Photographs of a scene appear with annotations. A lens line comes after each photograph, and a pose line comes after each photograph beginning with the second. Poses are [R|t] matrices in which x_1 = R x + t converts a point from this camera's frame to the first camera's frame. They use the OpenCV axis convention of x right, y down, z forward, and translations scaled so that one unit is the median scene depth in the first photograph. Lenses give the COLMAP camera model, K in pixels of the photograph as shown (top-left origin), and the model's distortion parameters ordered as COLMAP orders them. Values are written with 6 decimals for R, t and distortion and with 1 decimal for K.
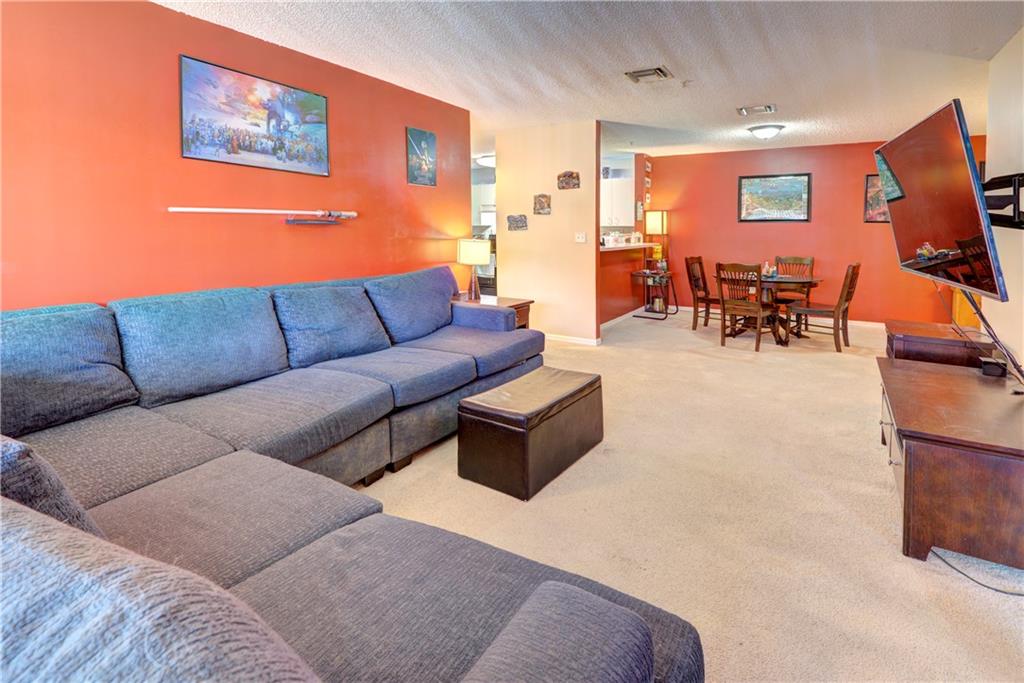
lens RADIAL K [[506.8, 0, 514.7], [0, 506.8, 324.9], [0, 0, 1]] dist [0.061516, -0.043780]
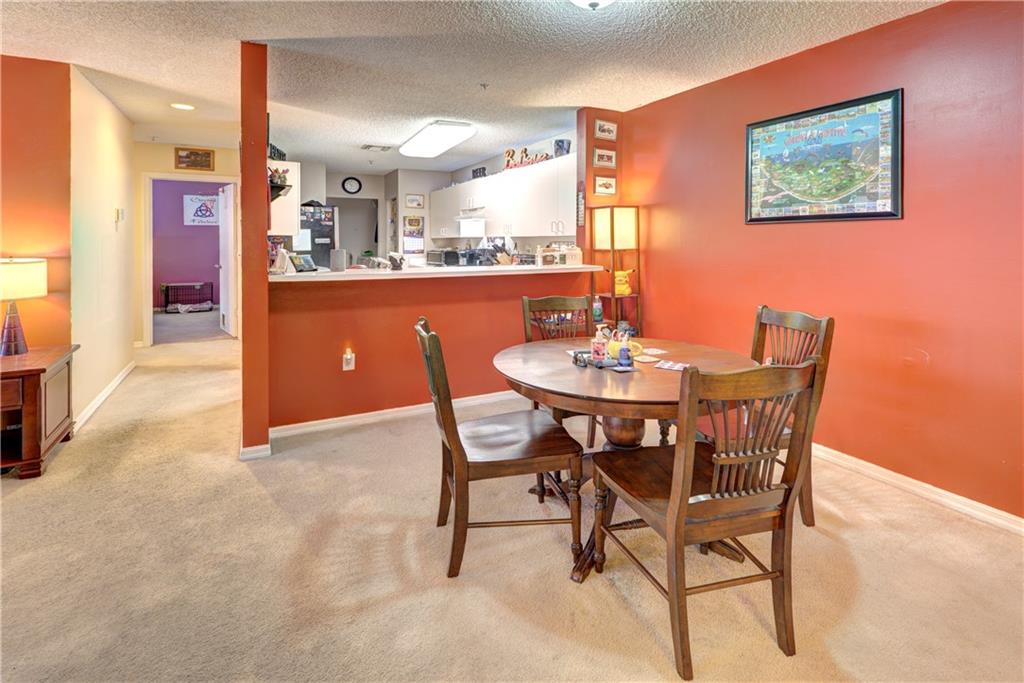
lens RADIAL K [[512.1, 0, 514.1], [0, 512.1, 309.0], [0, 0, 1]] dist [-0.001141, -0.000801]
pose [[0.846446, 0.060728, -0.529000, 1.121215], [-0.091982, 0.995216, -0.032931, -0.203233], [0.524470, 0.076533, 0.847982, 1.137846]]
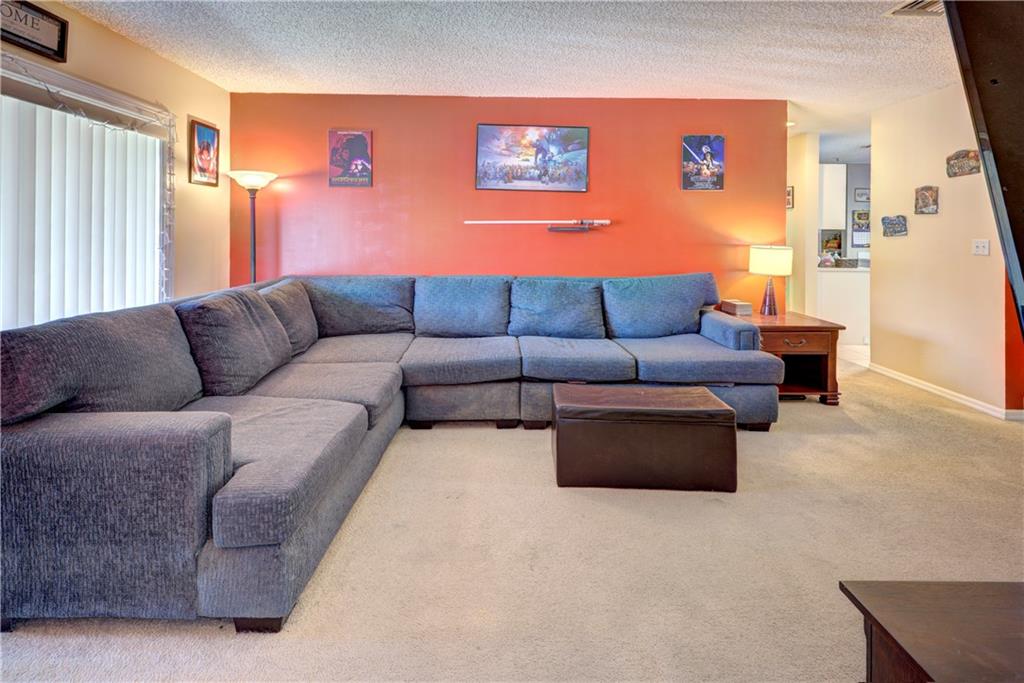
lens RADIAL K [[506.8, 0, 514.7], [0, 506.8, 324.9], [0, 0, 1]] dist [0.061516, -0.043780]
pose [[0.534153, 0.143928, -0.833046, 0.640793], [-0.162681, 0.984484, 0.065781, -0.031852], [0.829588, 0.100384, 0.549279, 0.240200]]
